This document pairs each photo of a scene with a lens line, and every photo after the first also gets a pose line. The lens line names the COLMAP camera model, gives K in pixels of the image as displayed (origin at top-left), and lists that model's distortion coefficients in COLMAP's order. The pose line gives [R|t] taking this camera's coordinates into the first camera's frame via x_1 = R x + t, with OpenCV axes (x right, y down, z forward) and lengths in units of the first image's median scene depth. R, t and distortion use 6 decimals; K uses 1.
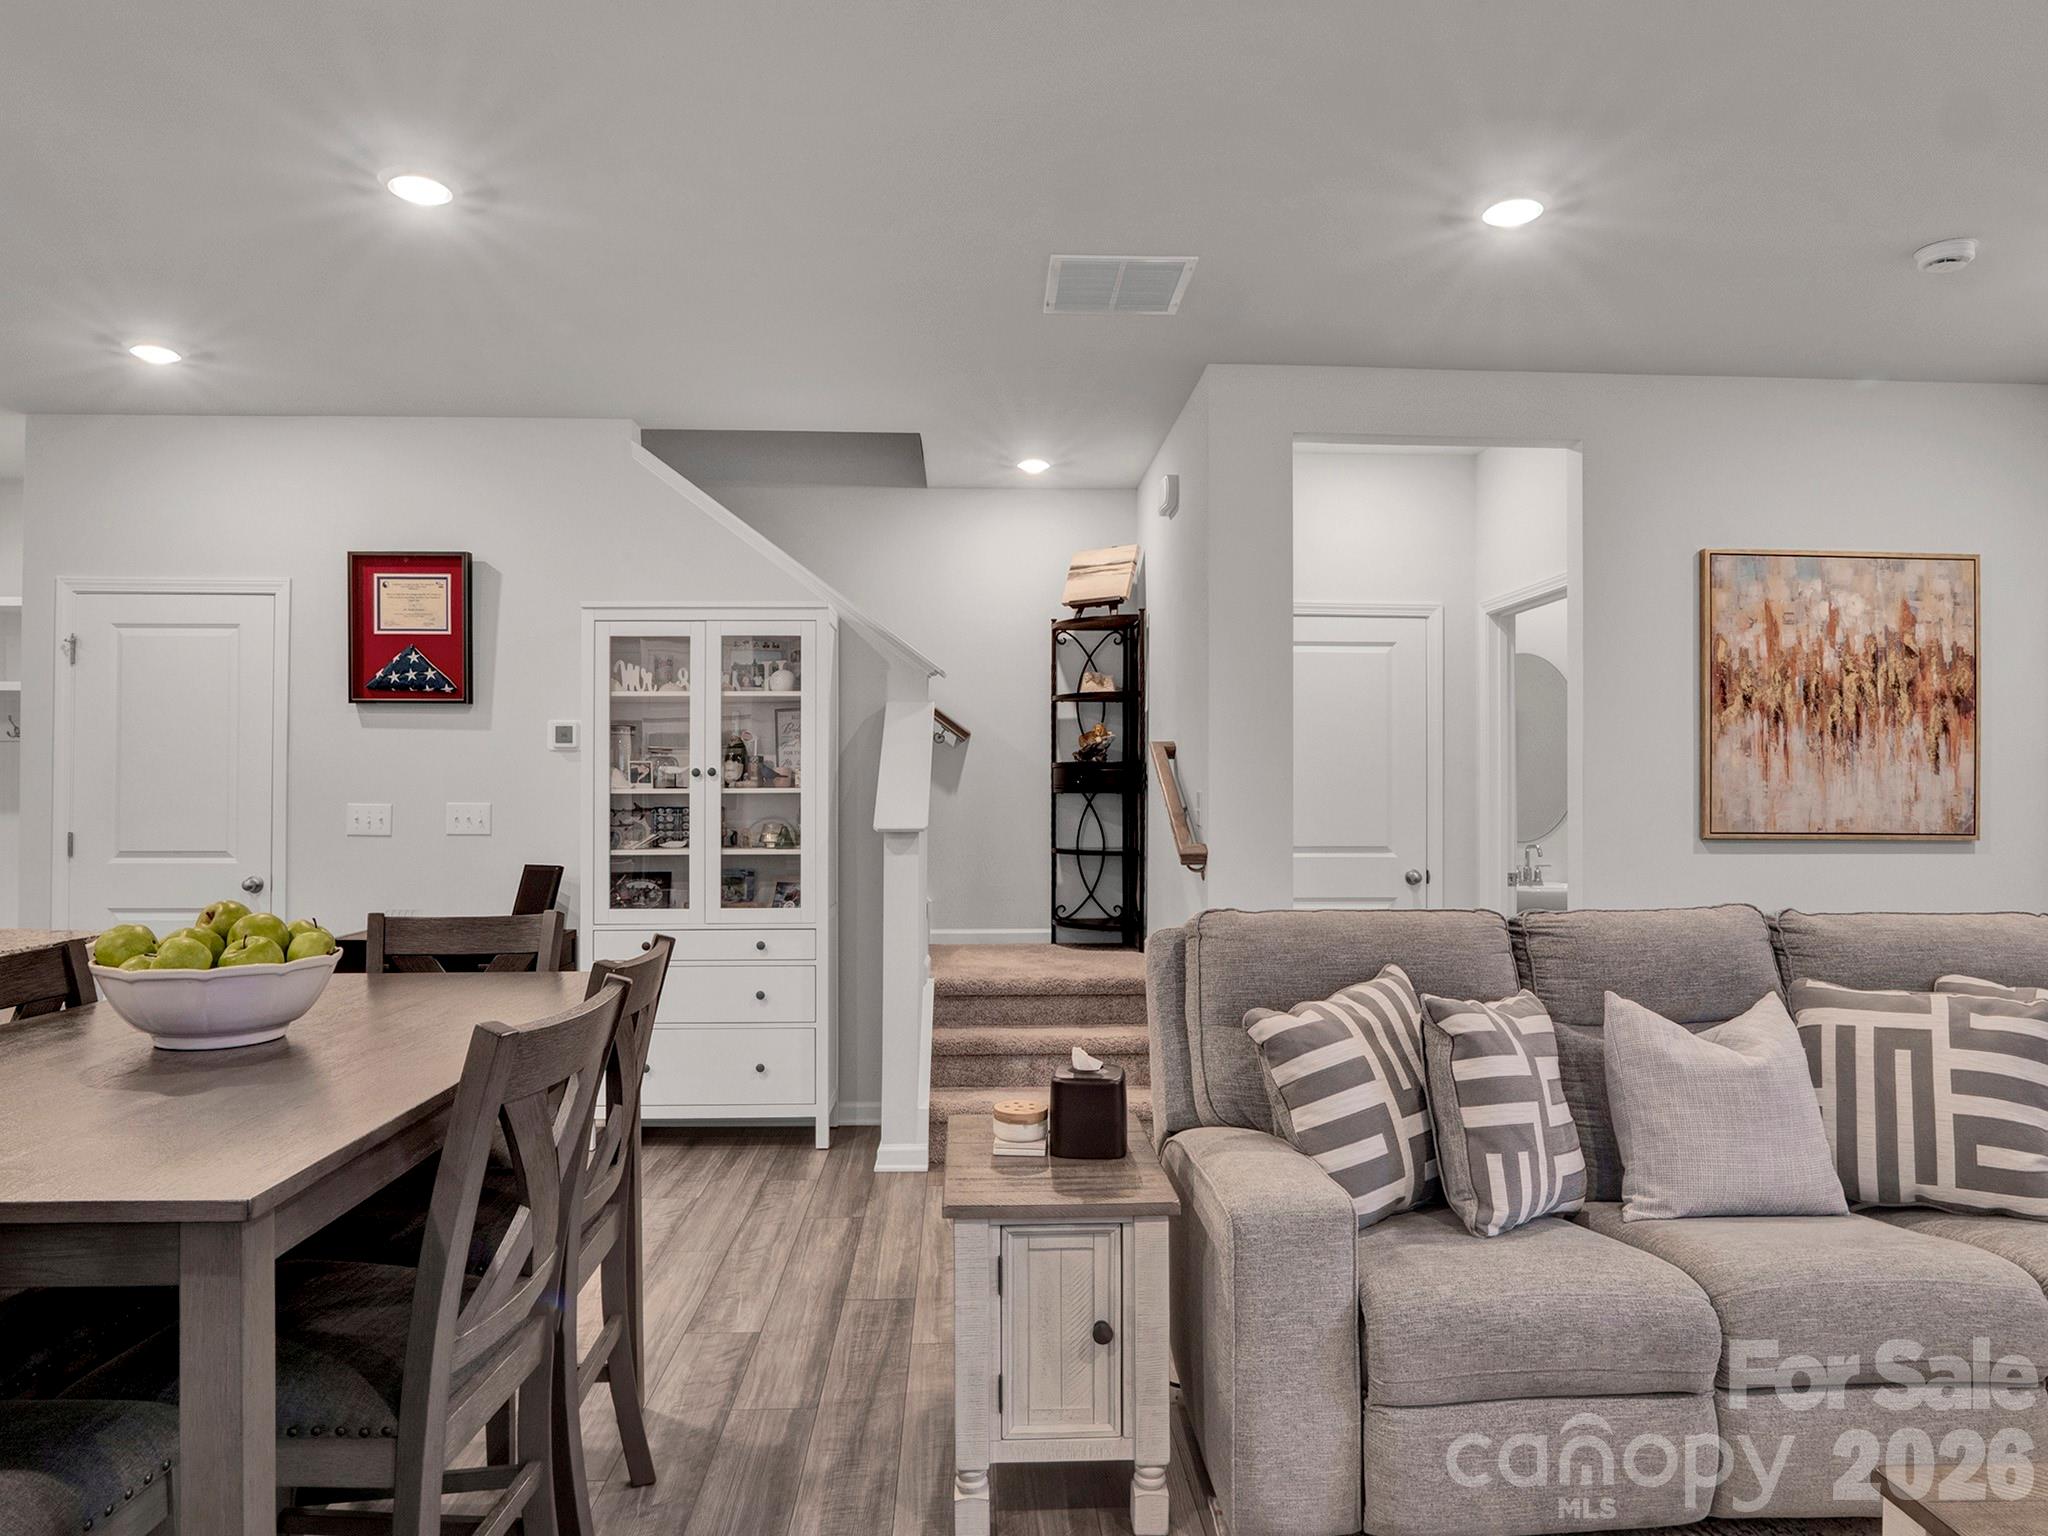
lens RADIAL K [[1275.1, 0, 1032.2], [0, 1275.1, 780.8], [0, 0, 1]] dist [-0.022233, -0.005353]
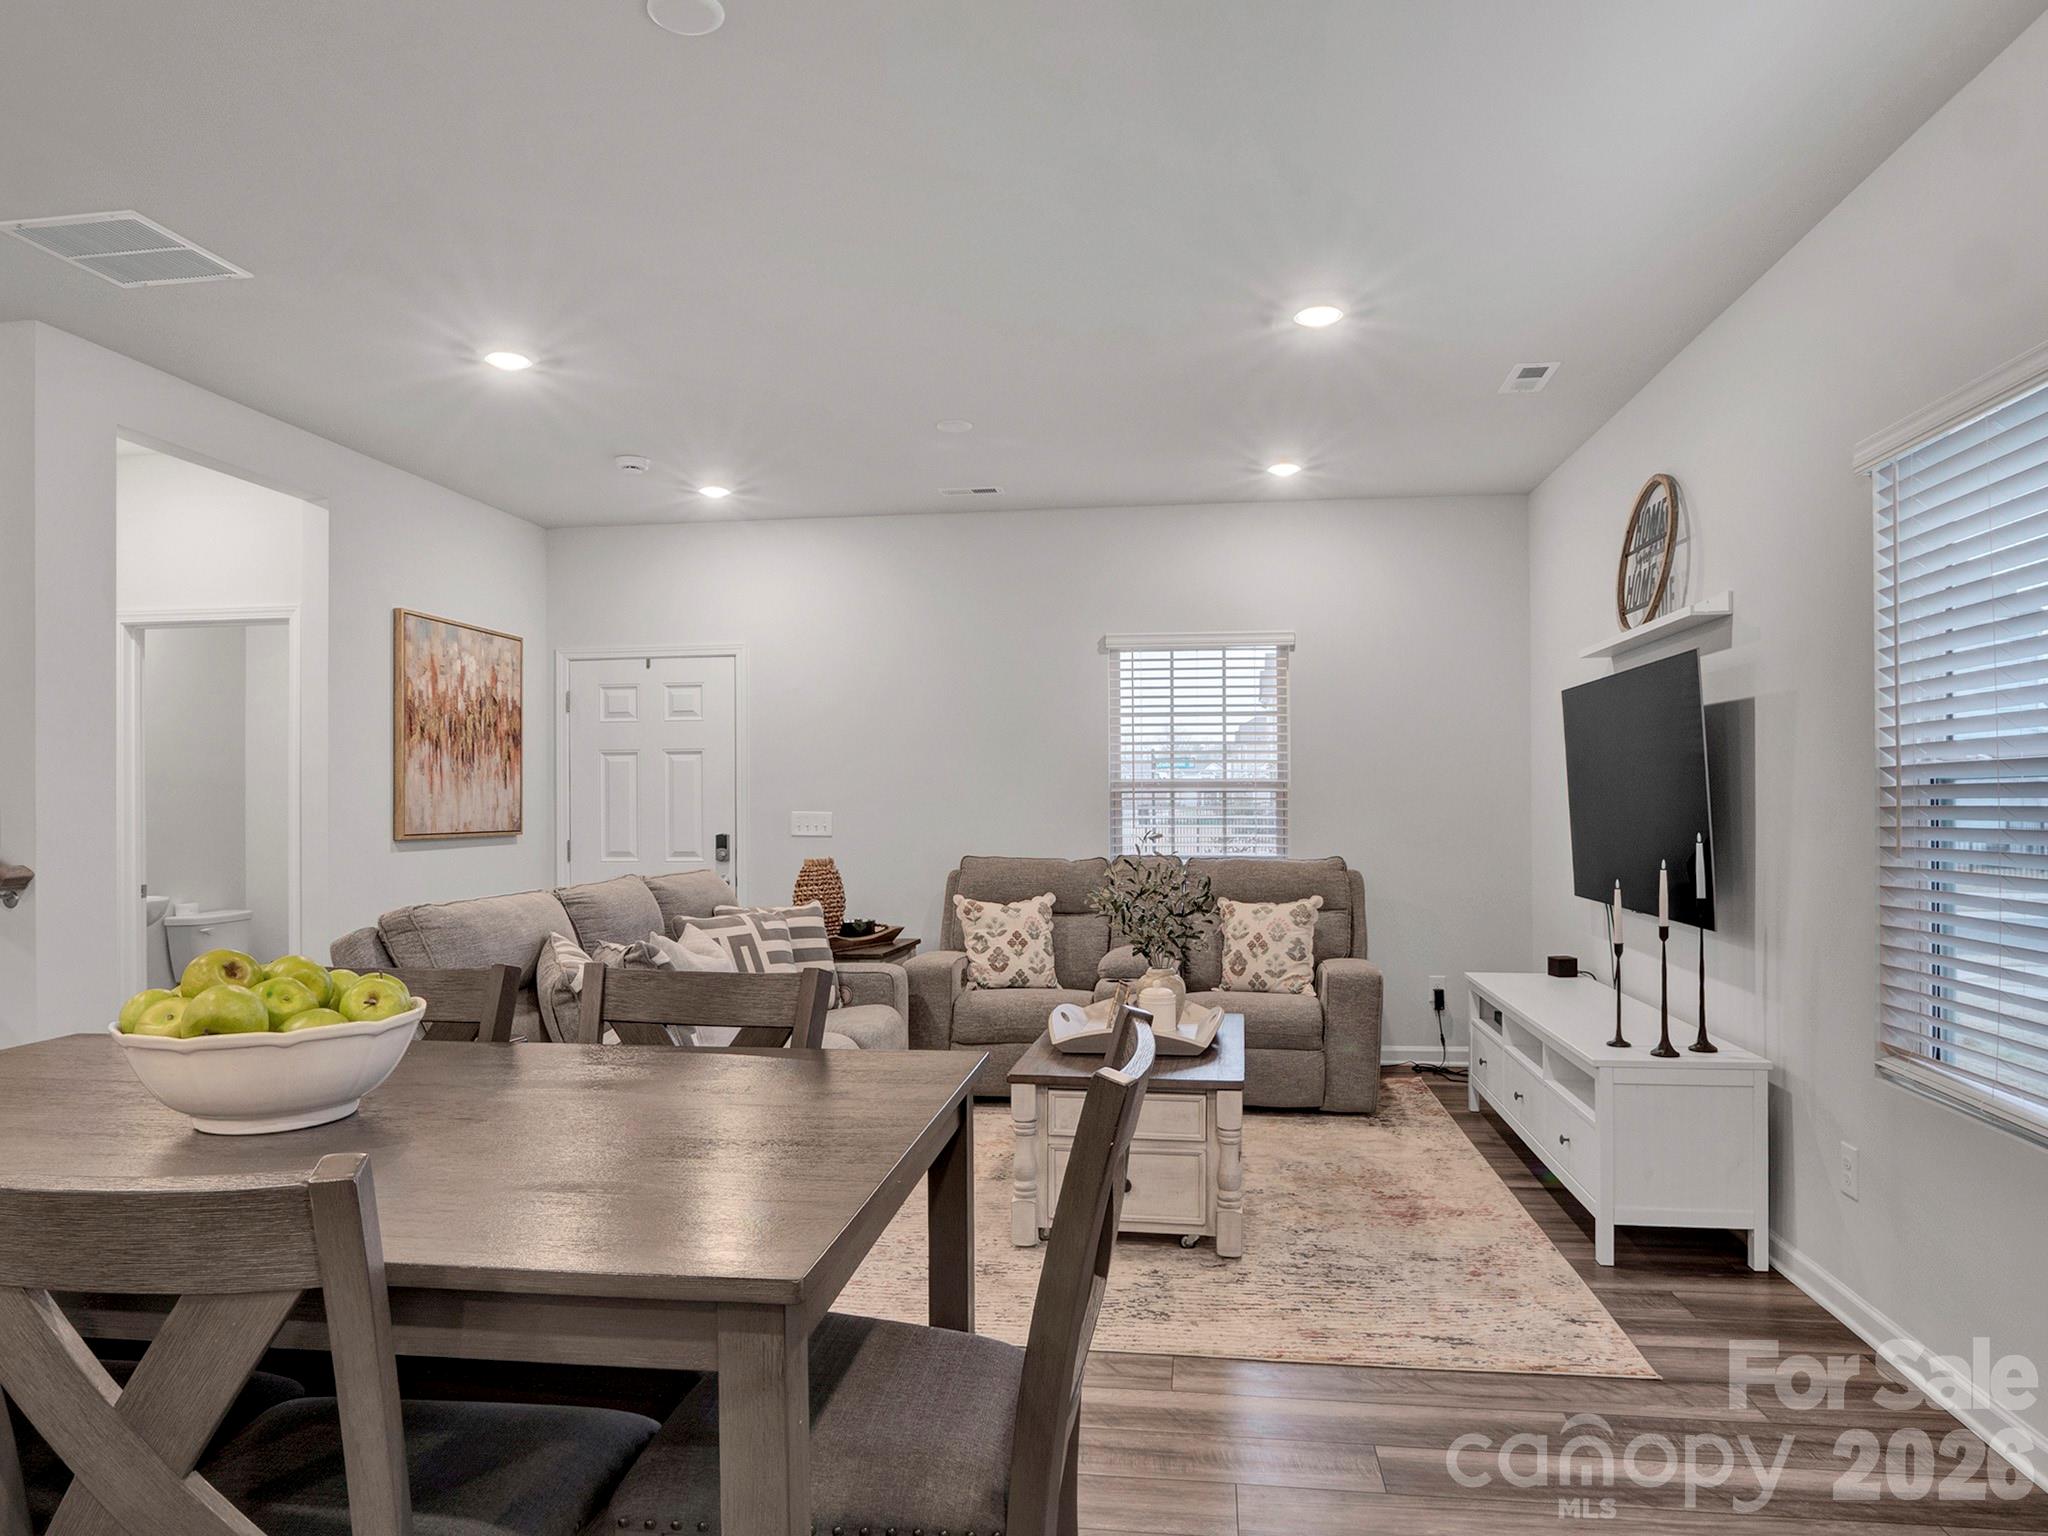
lens RADIAL K [[1275.1, 0, 1033.6], [0, 1275.1, 771.9], [0, 0, 1]] dist [-0.022233, -0.005353]
pose [[0.191868, 0.019205, 0.981233, -0.574423], [-0.004865, 0.999815, -0.018617, -0.000811], [-0.981409, -0.001202, 0.191926, 0.142736]]
